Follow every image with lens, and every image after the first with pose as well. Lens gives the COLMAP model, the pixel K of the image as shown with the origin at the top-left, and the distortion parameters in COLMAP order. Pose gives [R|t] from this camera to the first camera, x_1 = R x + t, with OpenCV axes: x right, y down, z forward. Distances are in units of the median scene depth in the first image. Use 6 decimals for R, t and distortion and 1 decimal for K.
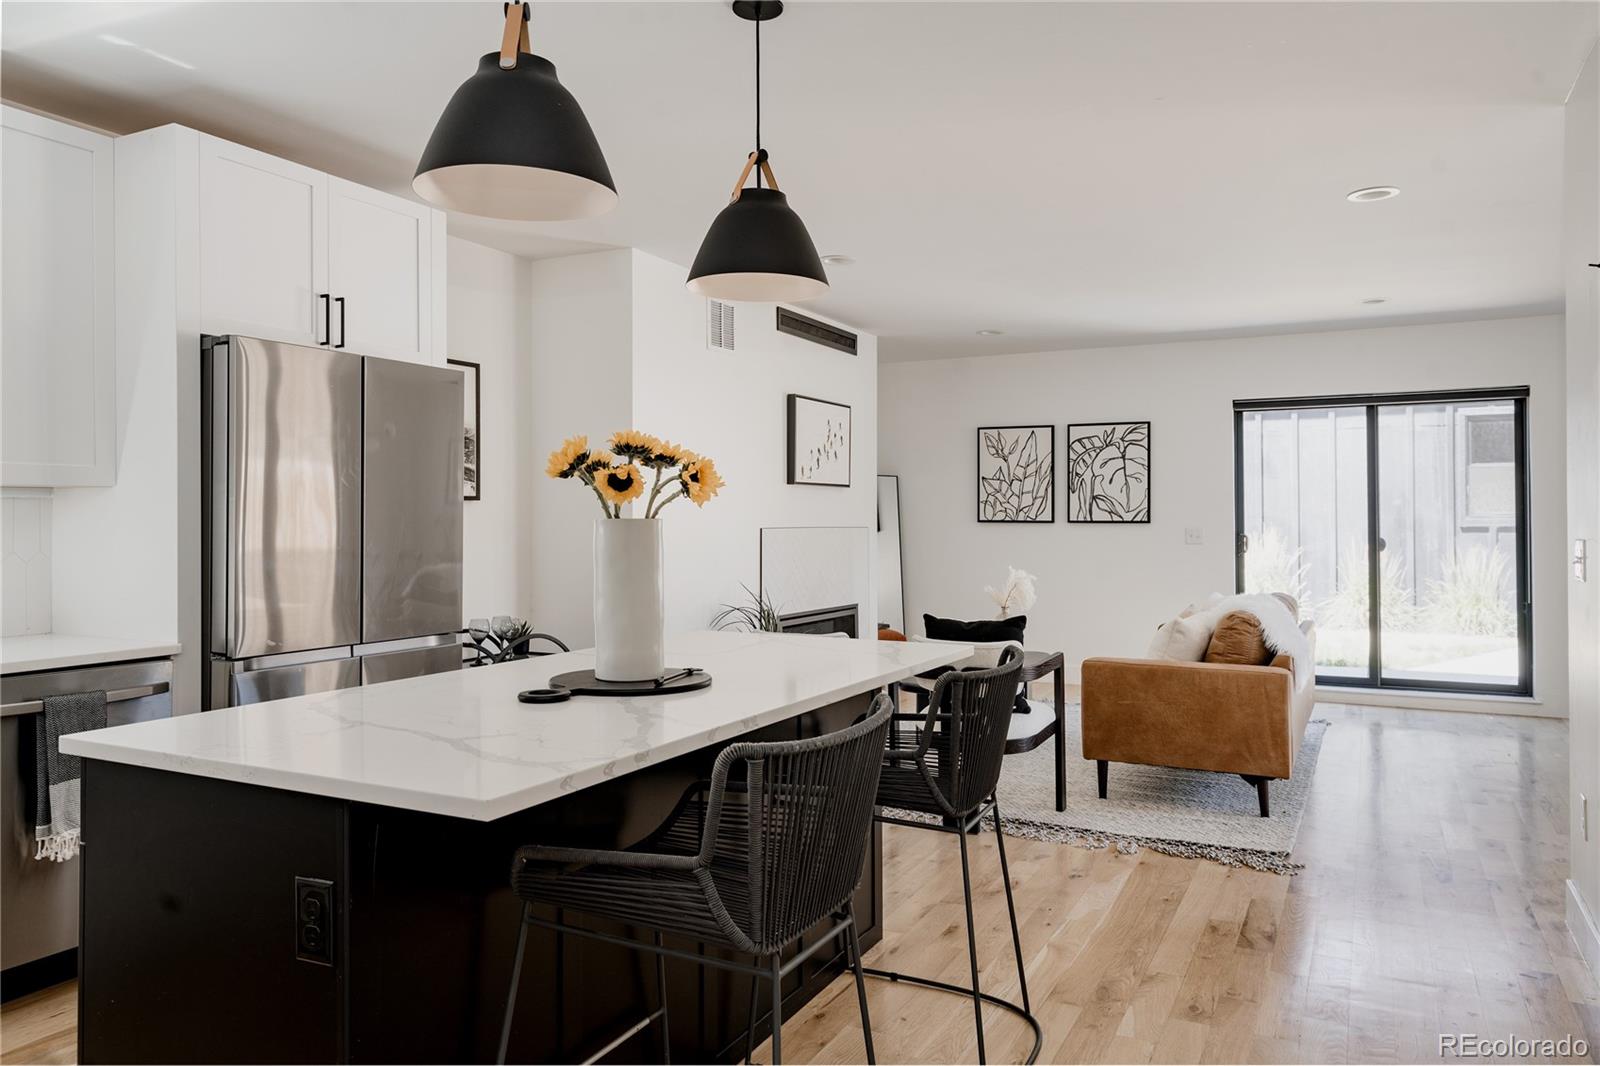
lens RADIAL K [[1147.0, 0, 798.3], [0, 1147.0, 529.2], [0, 0, 1]] dist [0.000476, -0.002733]
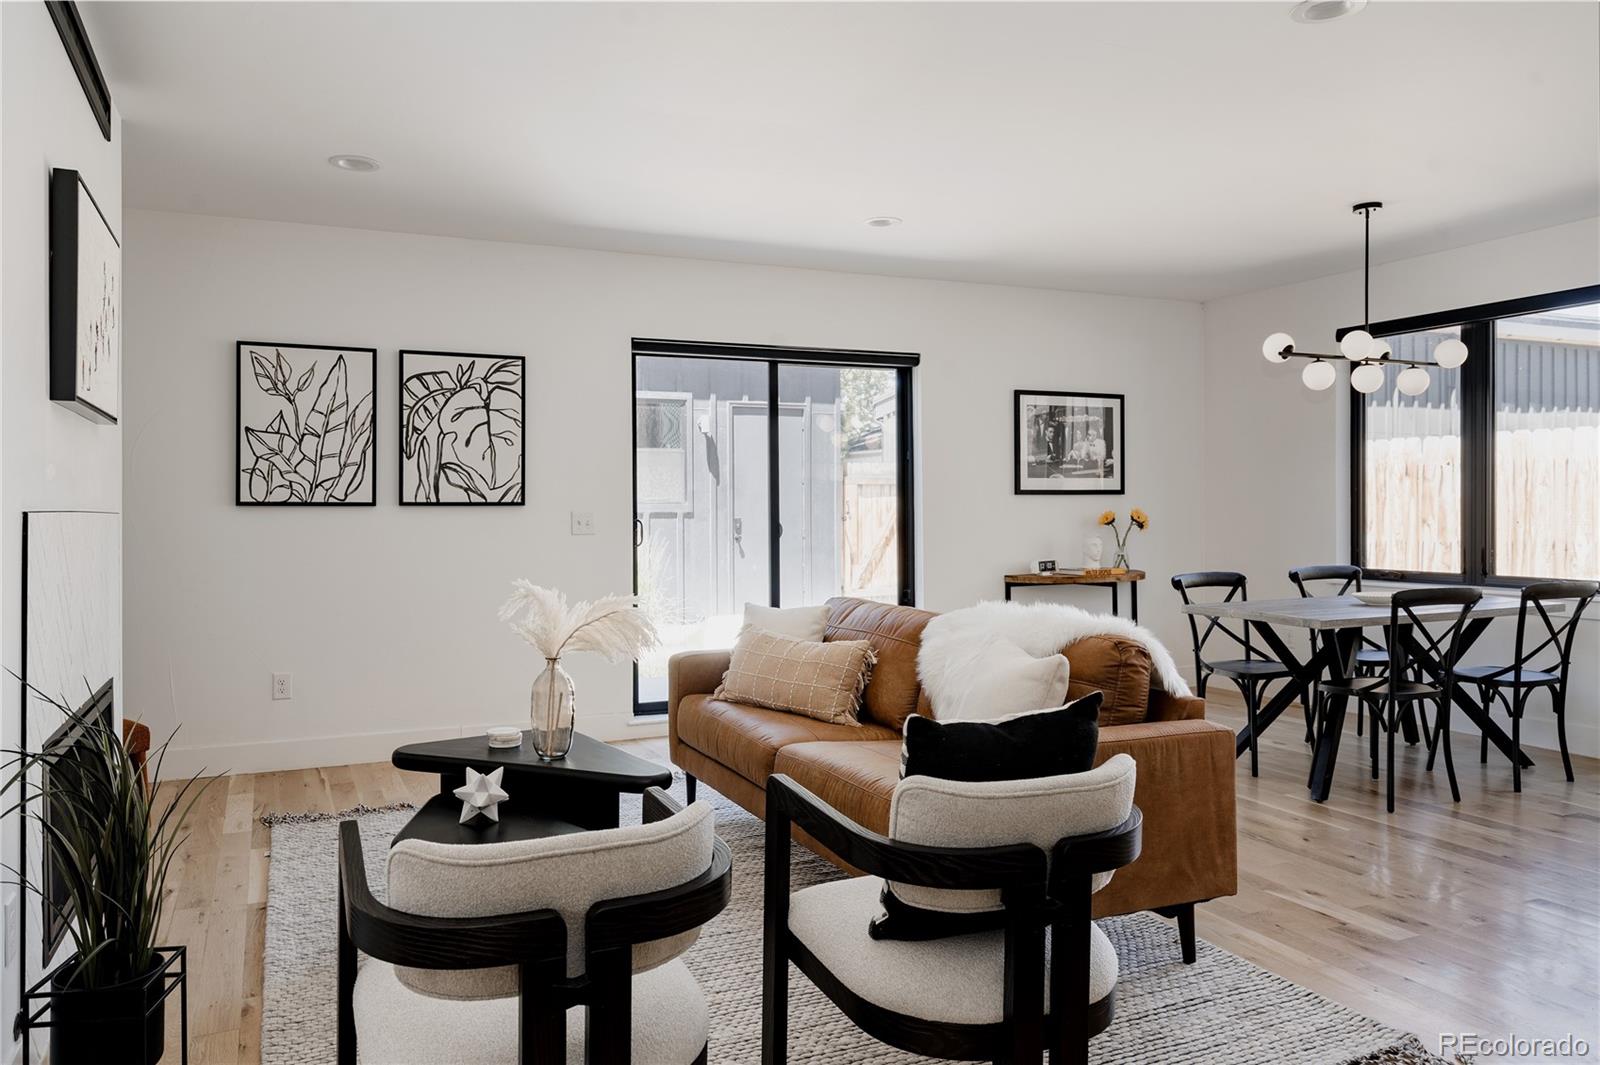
lens RADIAL K [[1147.0, 0, 796.3], [0, 1147.0, 516.9], [0, 0, 1]] dist [0.000476, -0.002733]
pose [[0.627731, -0.008008, 0.778389, -0.121396], [0.011795, 0.999930, 0.000775, 0.002791], [-0.778341, 0.008695, 0.627782, 0.436412]]
